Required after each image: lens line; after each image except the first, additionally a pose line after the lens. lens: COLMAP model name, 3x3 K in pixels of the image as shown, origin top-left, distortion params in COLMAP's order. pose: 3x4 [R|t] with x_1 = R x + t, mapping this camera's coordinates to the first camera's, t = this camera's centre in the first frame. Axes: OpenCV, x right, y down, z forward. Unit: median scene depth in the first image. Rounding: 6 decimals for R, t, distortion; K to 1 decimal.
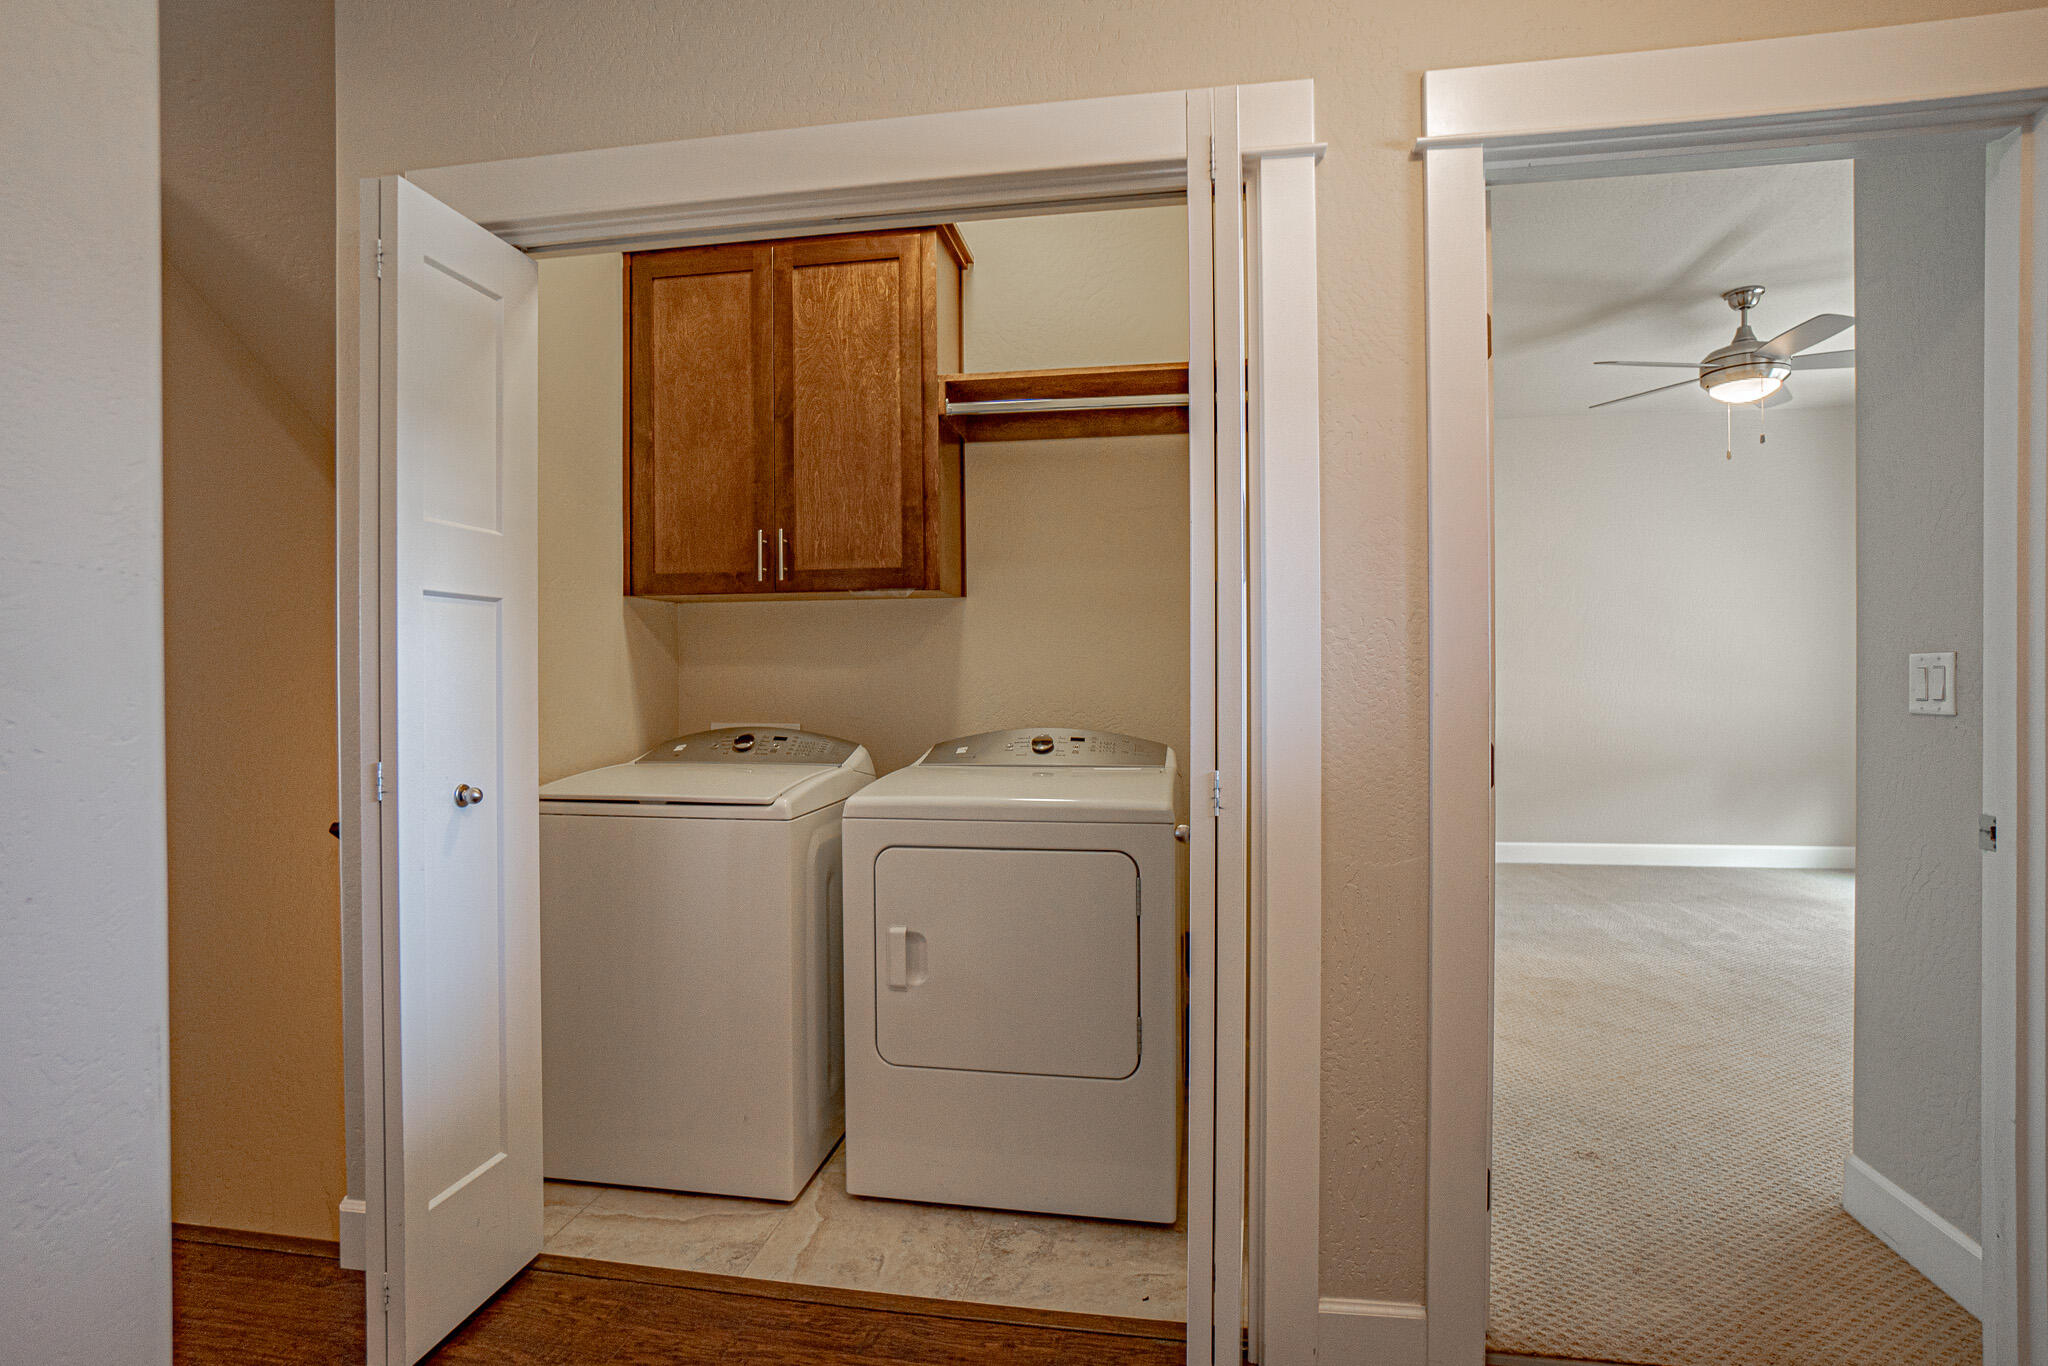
lens RADIAL K [[995.7, 0, 1022.8], [0, 995.7, 677.0], [0, 0, 1]] dist [-0.034511, 0.015133]
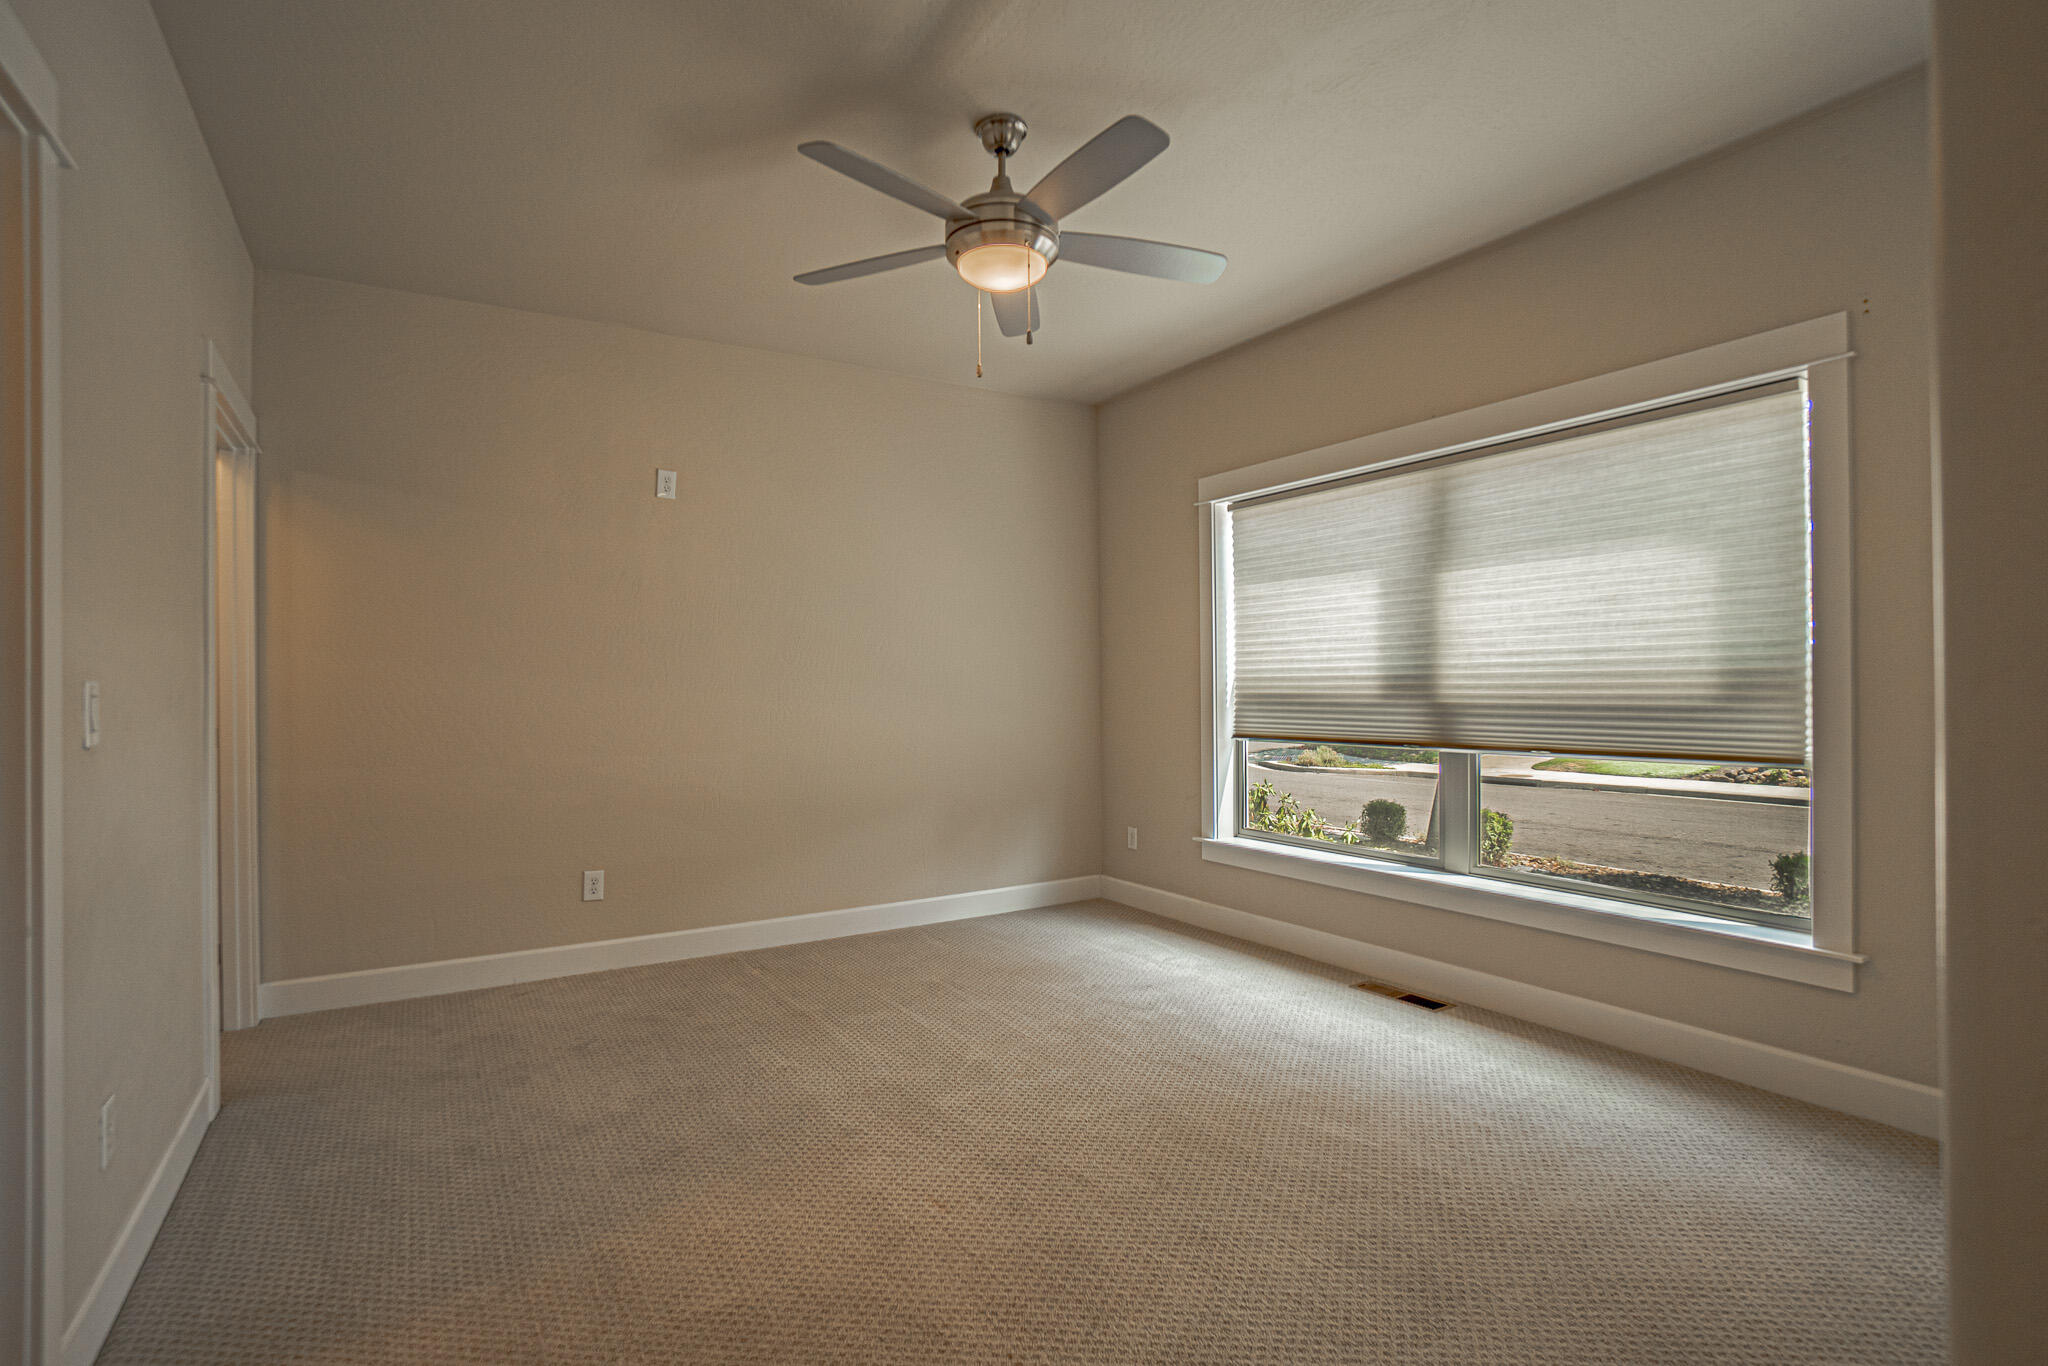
lens RADIAL K [[995.7, 0, 1020.0], [0, 995.7, 685.5], [0, 0, 1]] dist [-0.034511, 0.015133]
pose [[0.742475, 0.001188, 0.669872, 0.287677], [0.005097, 0.999959, -0.007423, -0.000243], [-0.669854, 0.008926, 0.742439, 0.485808]]
